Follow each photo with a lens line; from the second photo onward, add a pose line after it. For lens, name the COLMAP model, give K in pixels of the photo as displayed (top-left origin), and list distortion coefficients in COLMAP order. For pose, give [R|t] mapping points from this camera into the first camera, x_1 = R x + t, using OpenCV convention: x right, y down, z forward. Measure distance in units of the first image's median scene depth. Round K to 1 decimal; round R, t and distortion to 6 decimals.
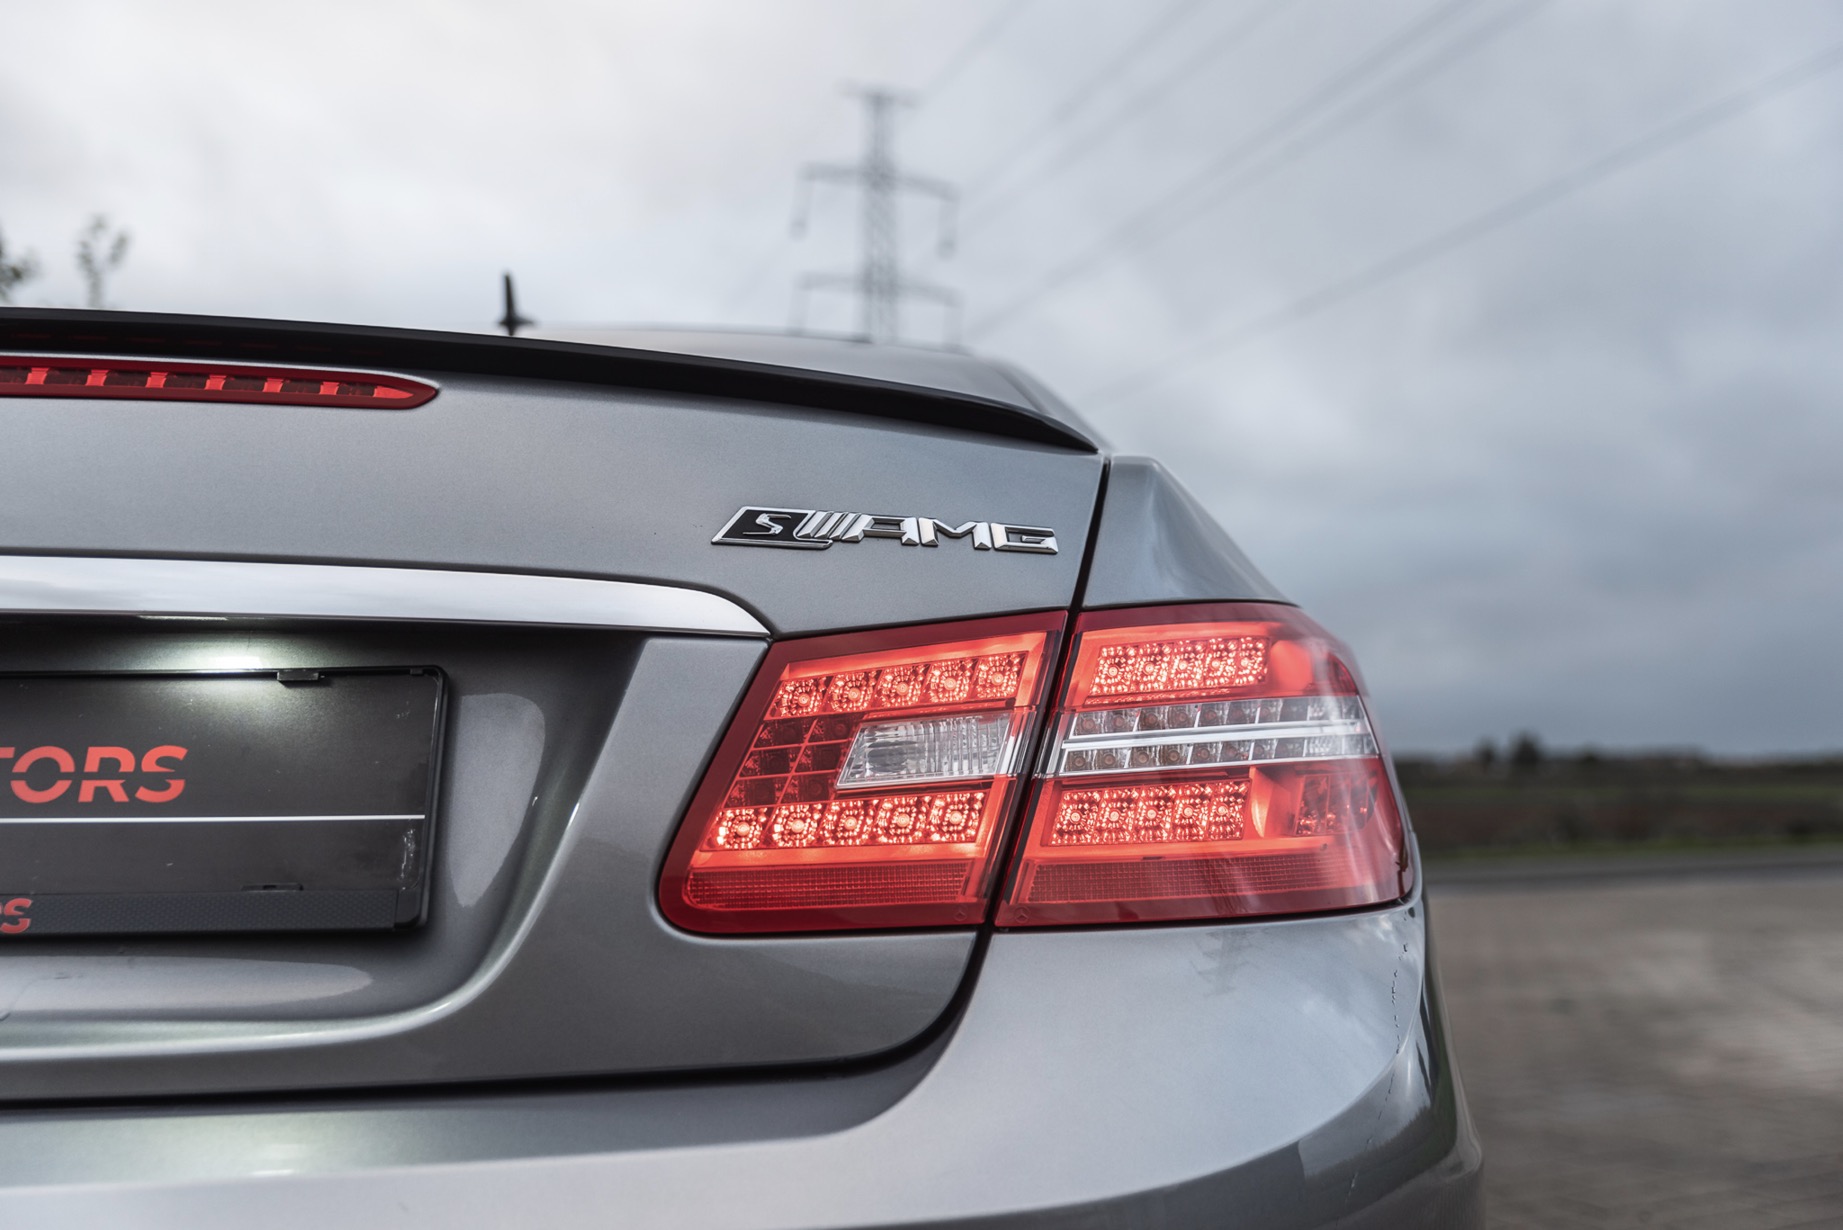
lens RADIAL K [[1814.2, 0, 921.5], [0, 1814.2, 615.0], [0, 0, 1]] dist [0.002861, 0.004068]
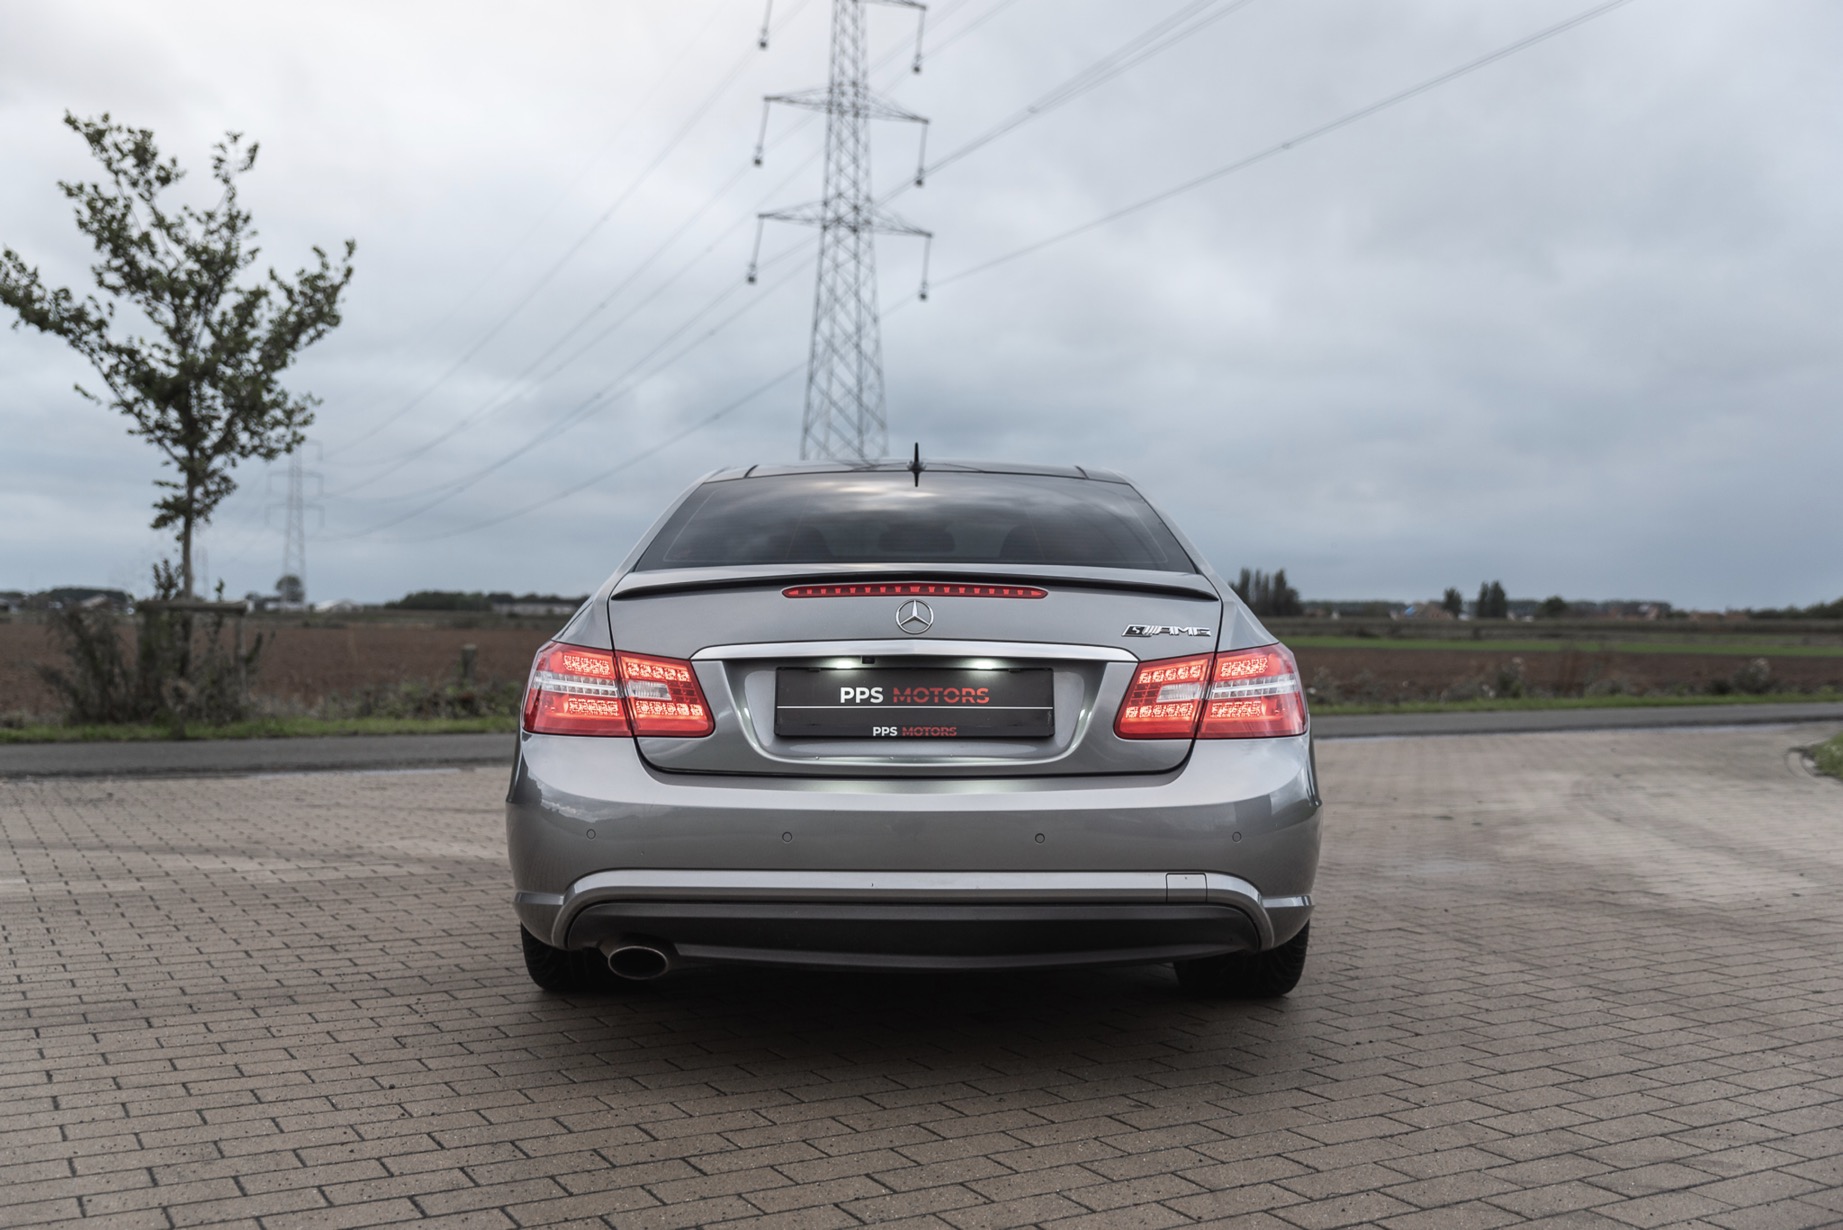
lens RADIAL K [[1824.3, 0, 921.5], [0, 1824.3, 615.0], [0, 0, 1]] dist [0.070138, -0.504065]
pose [[0.999605, 0.017114, 0.022294, -0.608149], [-0.019012, 0.995946, 0.087918, -0.402857], [-0.020699, -0.088307, 0.995878, -2.718166]]
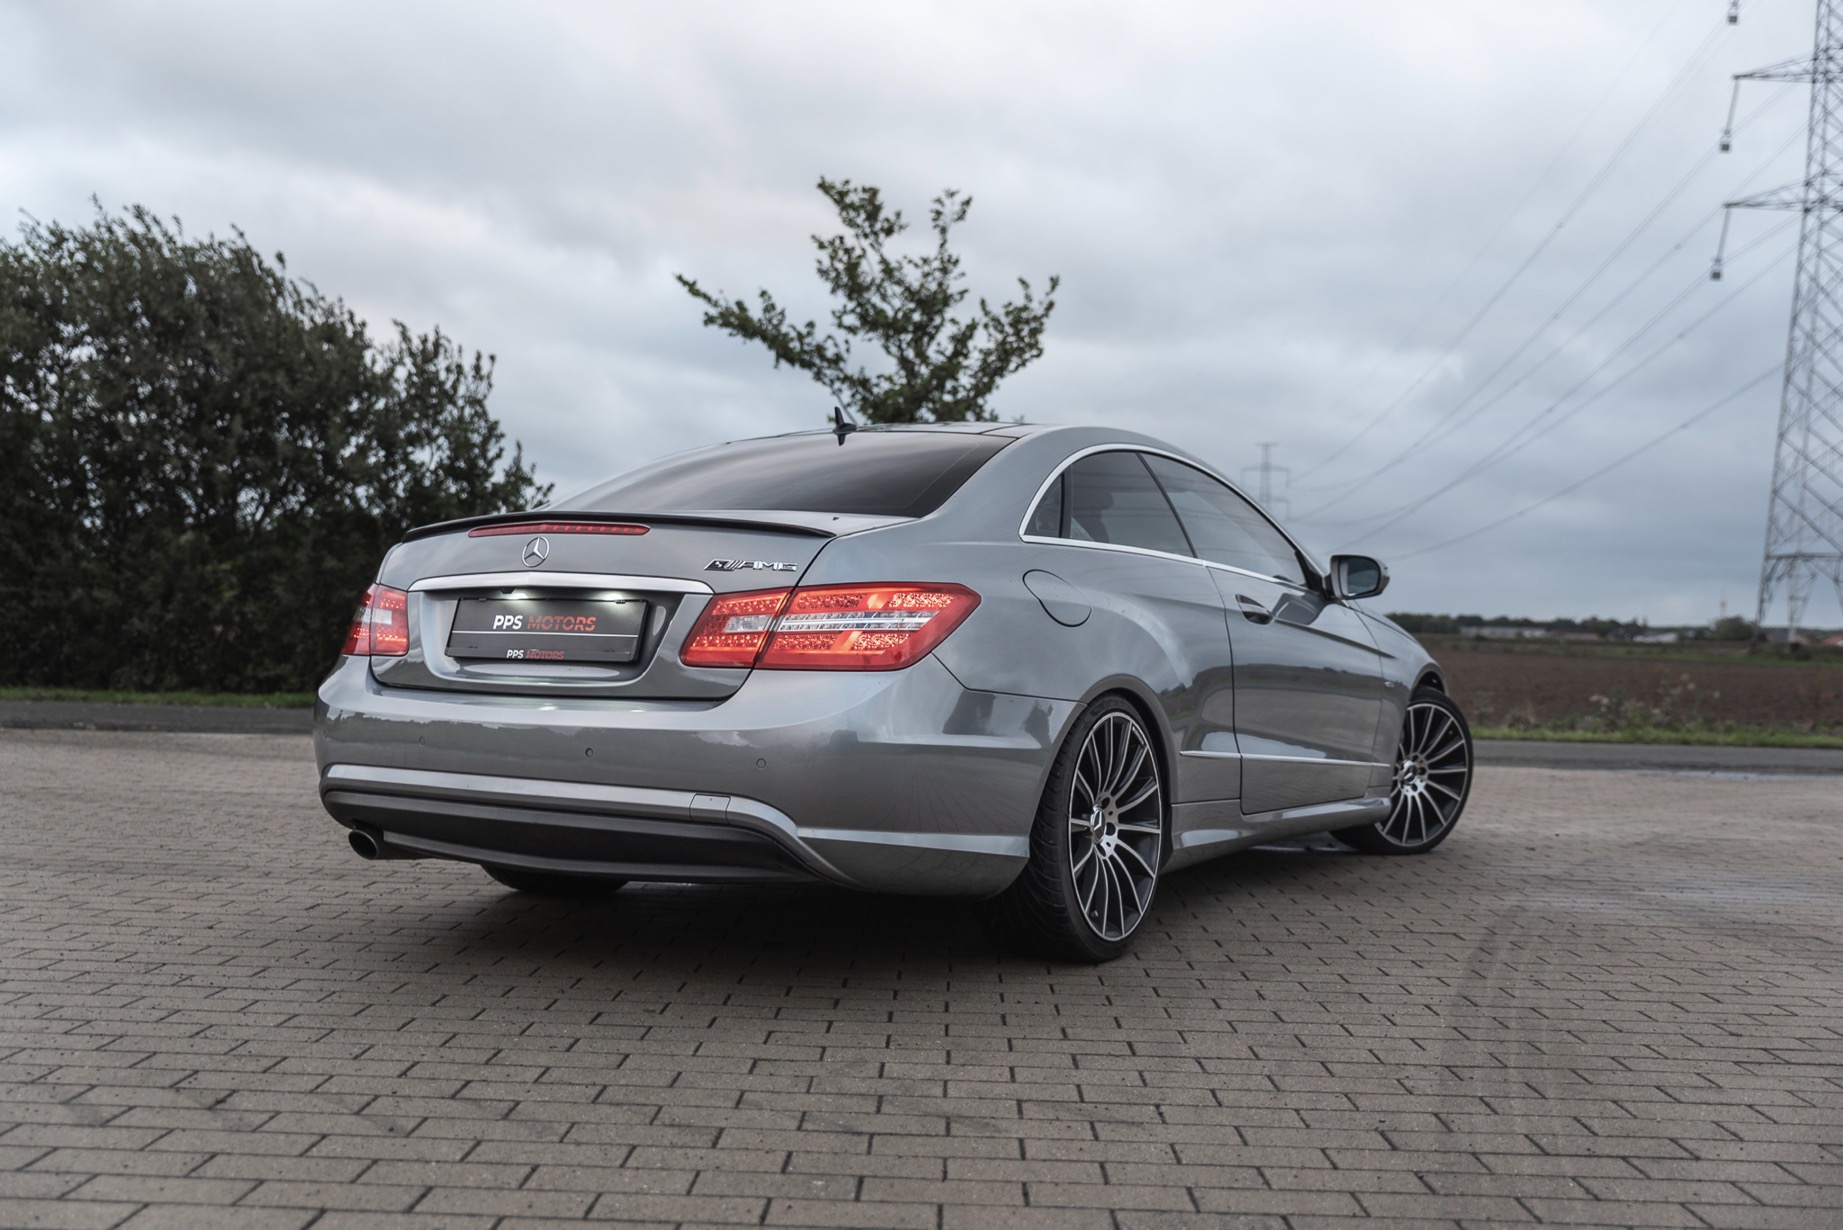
lens RADIAL K [[1814.2, 0, 921.5], [0, 1814.2, 615.0], [0, 0, 1]] dist [0.002861, 0.004068]
pose [[0.855201, 0.024196, -0.517732, 2.307206], [0.016267, 0.997165, 0.073471, -0.221357], [0.518041, -0.071255, 0.852383, -2.100792]]
